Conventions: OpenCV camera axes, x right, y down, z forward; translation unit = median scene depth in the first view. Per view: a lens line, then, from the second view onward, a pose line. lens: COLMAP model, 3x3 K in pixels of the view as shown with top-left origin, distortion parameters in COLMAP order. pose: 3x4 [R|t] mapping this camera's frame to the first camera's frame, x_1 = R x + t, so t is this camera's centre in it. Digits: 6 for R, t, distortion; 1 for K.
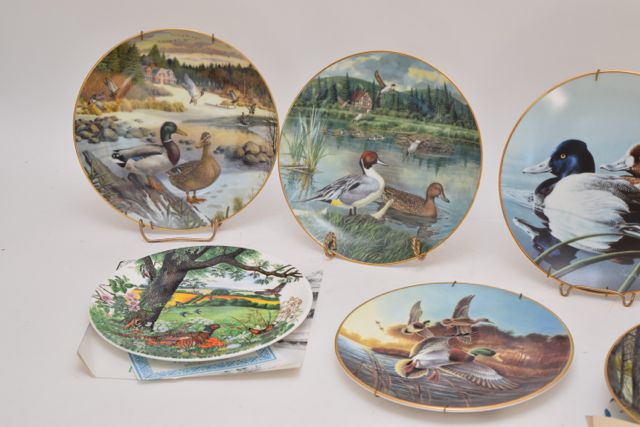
lens RADIAL K [[1464.4, 0, 319.6], [0, 1464.4, 212.5], [0, 0, 1]] dist [0.084856, 0.000000]
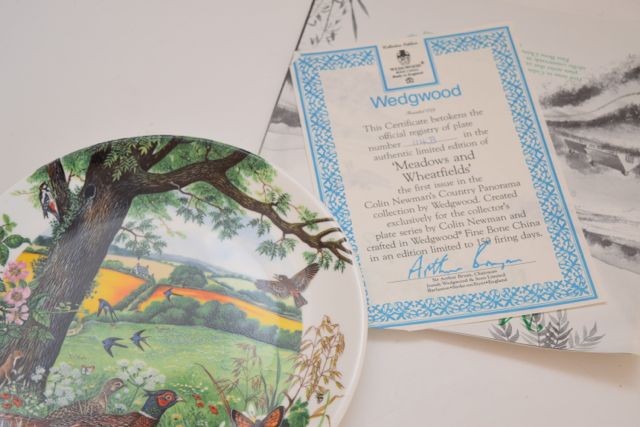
lens RADIAL K [[1213.0, 0, 320.0], [0, 1213.0, 213.2], [0, 0, 1]] dist [0.028685, 0.000000]
pose [[0.995805, 0.076535, -0.050155, -0.003048], [-0.037347, 0.840318, 0.540805, -0.192434], [0.083536, -0.536663, 0.839651, 0.659578]]
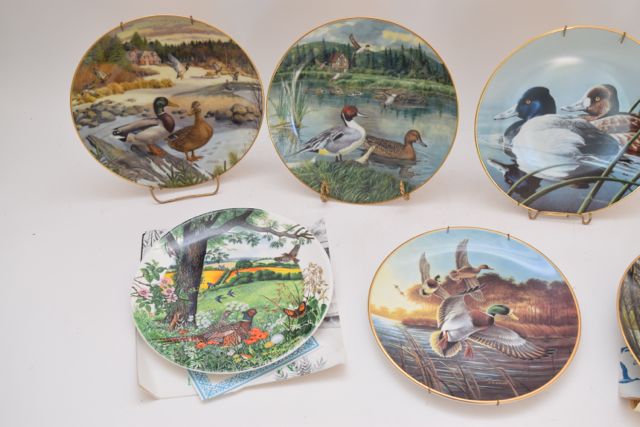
lens RADIAL K [[709.8, 0, 325.2], [0, 709.8, 215.1], [0, 0, 1]] dist [-0.064948, 0.000000]
pose [[0.975087, -0.165262, 0.147968, -0.080735], [0.101916, 0.926244, 0.362885, -0.169481], [-0.197026, -0.338764, 0.920011, 0.500796]]
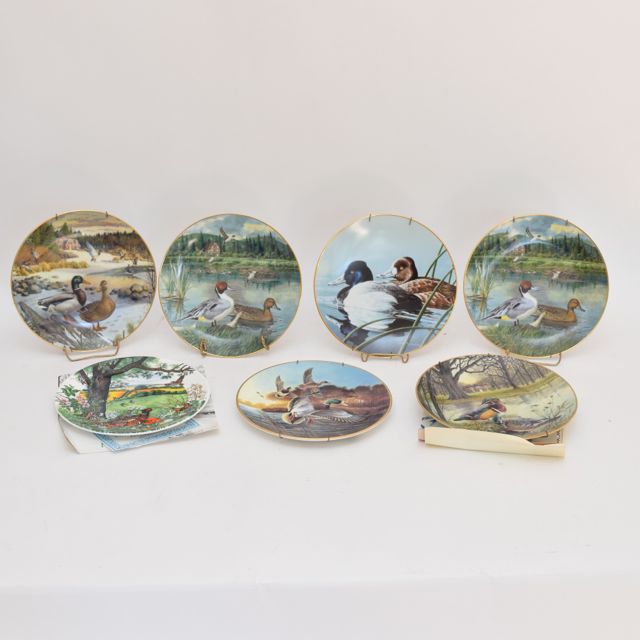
lens RADIAL K [[1054.4, 0, 307.0], [0, 1054.4, 310.7], [0, 0, 1]] dist [-0.071450, 0.000000]
pose [[0.949647, -0.104097, 0.295523, -0.210217], [0.112324, 0.993611, -0.010951, 0.008846], [-0.292495, 0.043594, 0.955273, -0.042919]]
